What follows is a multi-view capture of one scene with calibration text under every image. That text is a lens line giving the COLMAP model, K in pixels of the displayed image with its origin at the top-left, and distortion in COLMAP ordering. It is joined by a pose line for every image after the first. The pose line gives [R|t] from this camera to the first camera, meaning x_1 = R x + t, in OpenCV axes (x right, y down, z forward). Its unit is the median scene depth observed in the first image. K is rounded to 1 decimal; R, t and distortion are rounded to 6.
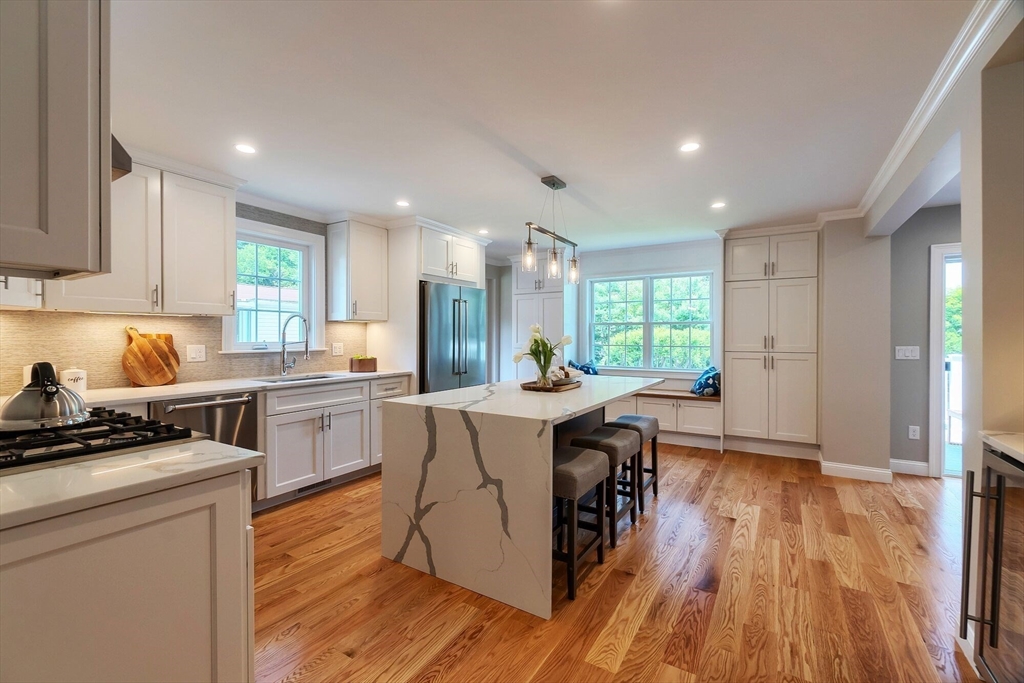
lens RADIAL K [[442.2, 0, 504.7], [0, 442.2, 337.9], [0, 0, 1]] dist [-0.000308, 0.000019]
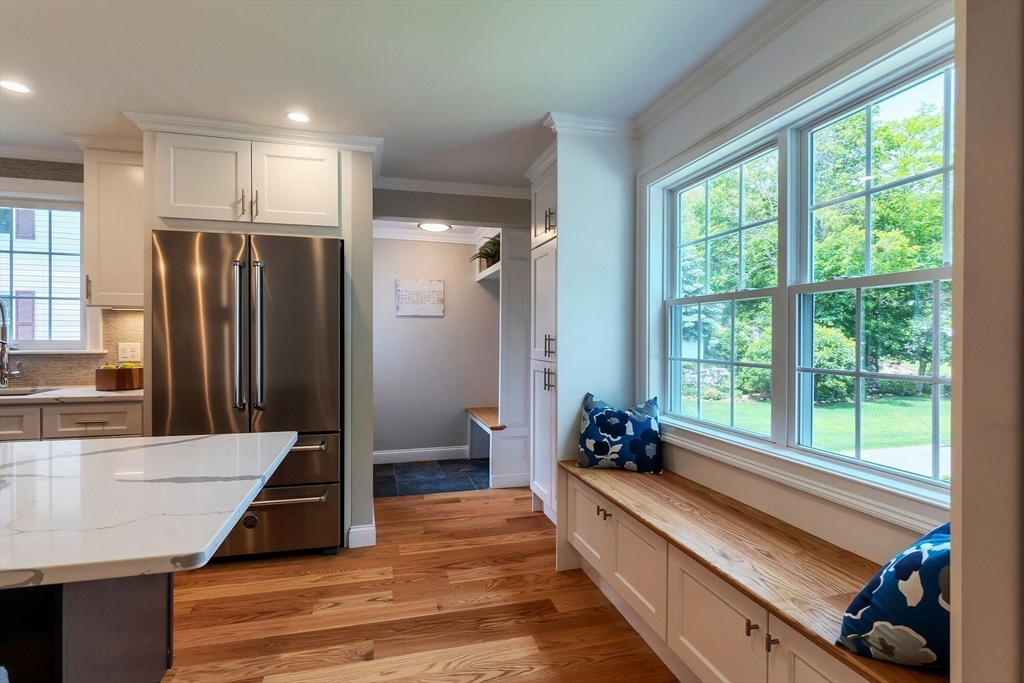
lens RADIAL K [[494.2, 0, 497.8], [0, 494.2, 341.9], [0, 0, 1]] dist [0.002034, 0.000414]
pose [[0.728436, 0.010562, -0.685033, 0.633589], [-0.006972, 0.999944, 0.008004, 0.000395], [0.685079, -0.001055, 0.728468, 0.985053]]
